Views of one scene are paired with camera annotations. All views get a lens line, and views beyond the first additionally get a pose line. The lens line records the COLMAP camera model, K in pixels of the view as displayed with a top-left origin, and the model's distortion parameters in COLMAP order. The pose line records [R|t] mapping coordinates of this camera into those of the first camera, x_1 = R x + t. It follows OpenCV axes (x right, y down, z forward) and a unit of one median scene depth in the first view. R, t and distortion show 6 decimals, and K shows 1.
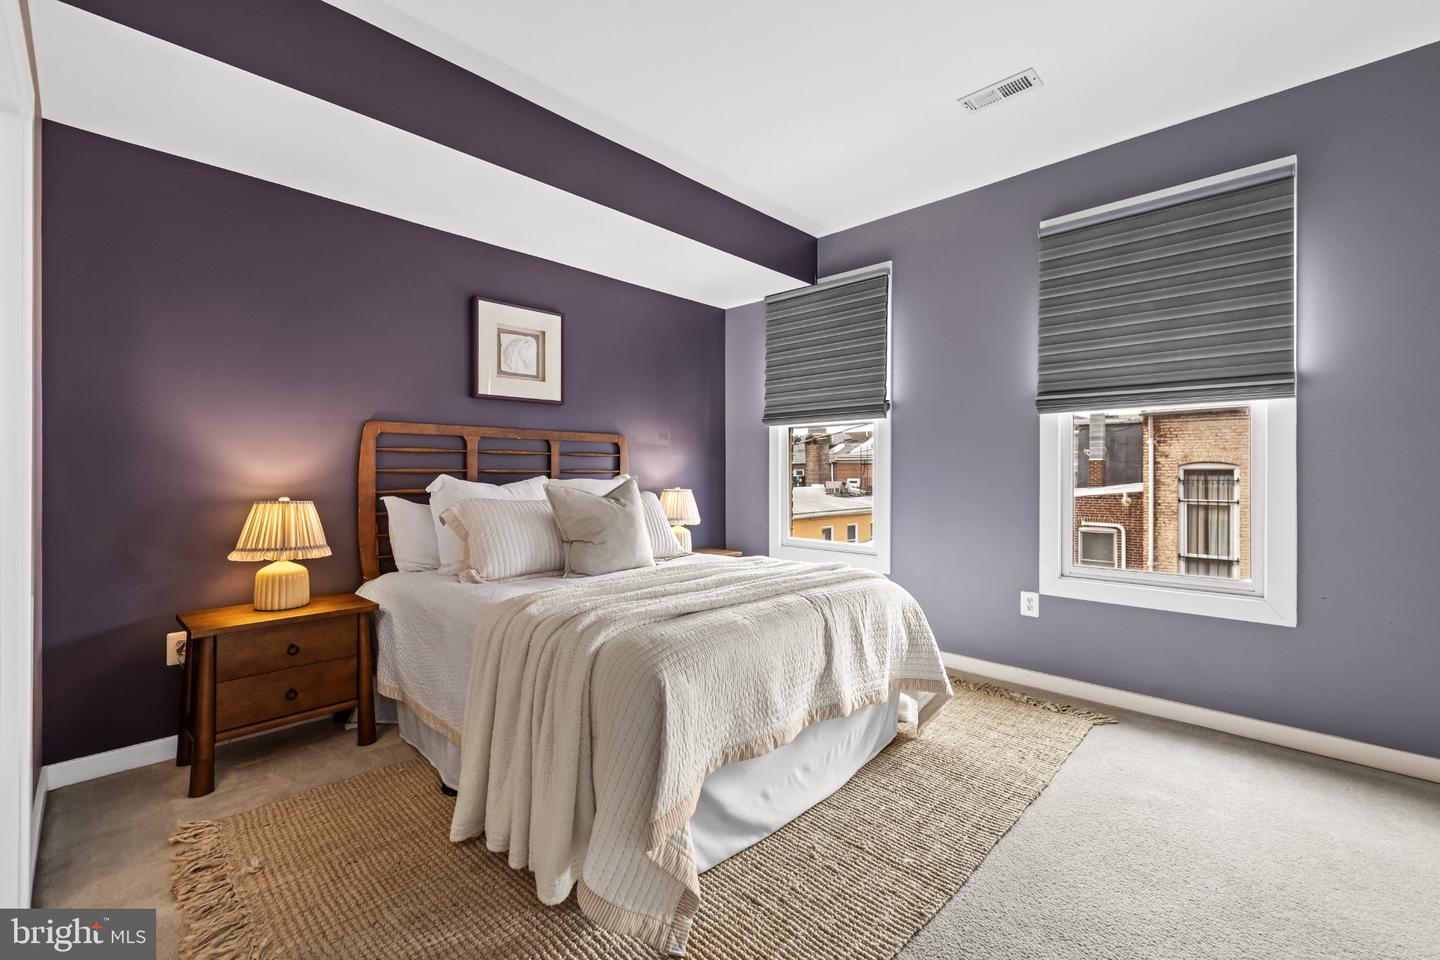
lens RADIAL K [[608.5, 0, 724.5], [0, 608.5, 468.0], [0, 0, 1]] dist [0.000237, 0.000041]
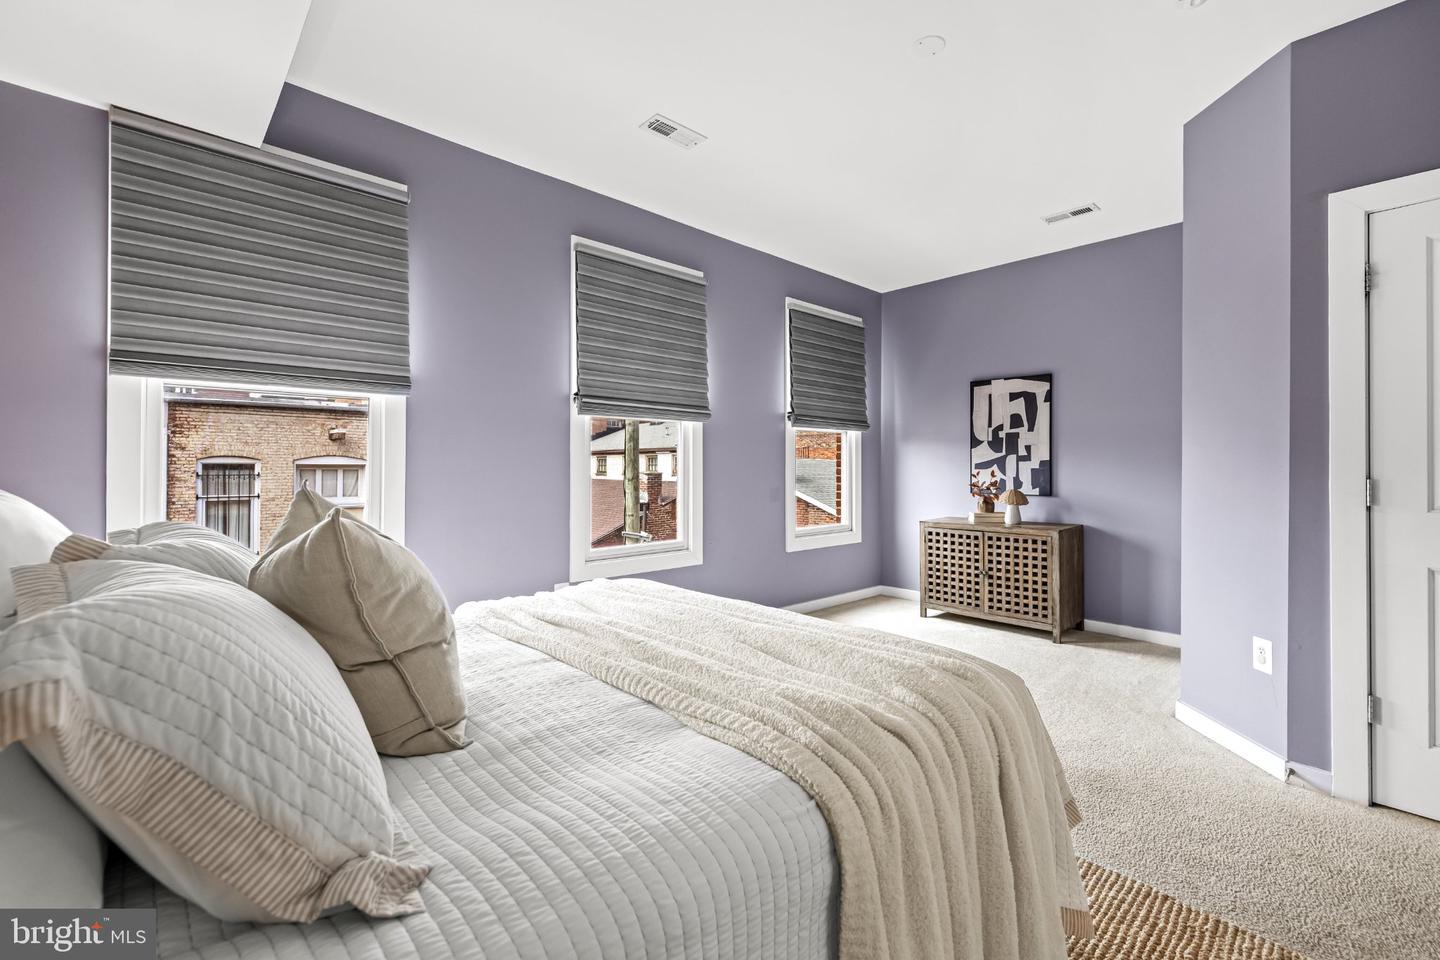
lens RADIAL K [[608.5, 0, 724.5], [0, 608.5, 468.0], [0, 0, 1]] dist [0.000237, 0.000041]
pose [[0.051183, -0.003220, 0.998684, -0.489709], [-0.007281, 0.999967, 0.003598, -0.000460], [-0.998663, -0.007456, 0.051158, 0.619588]]
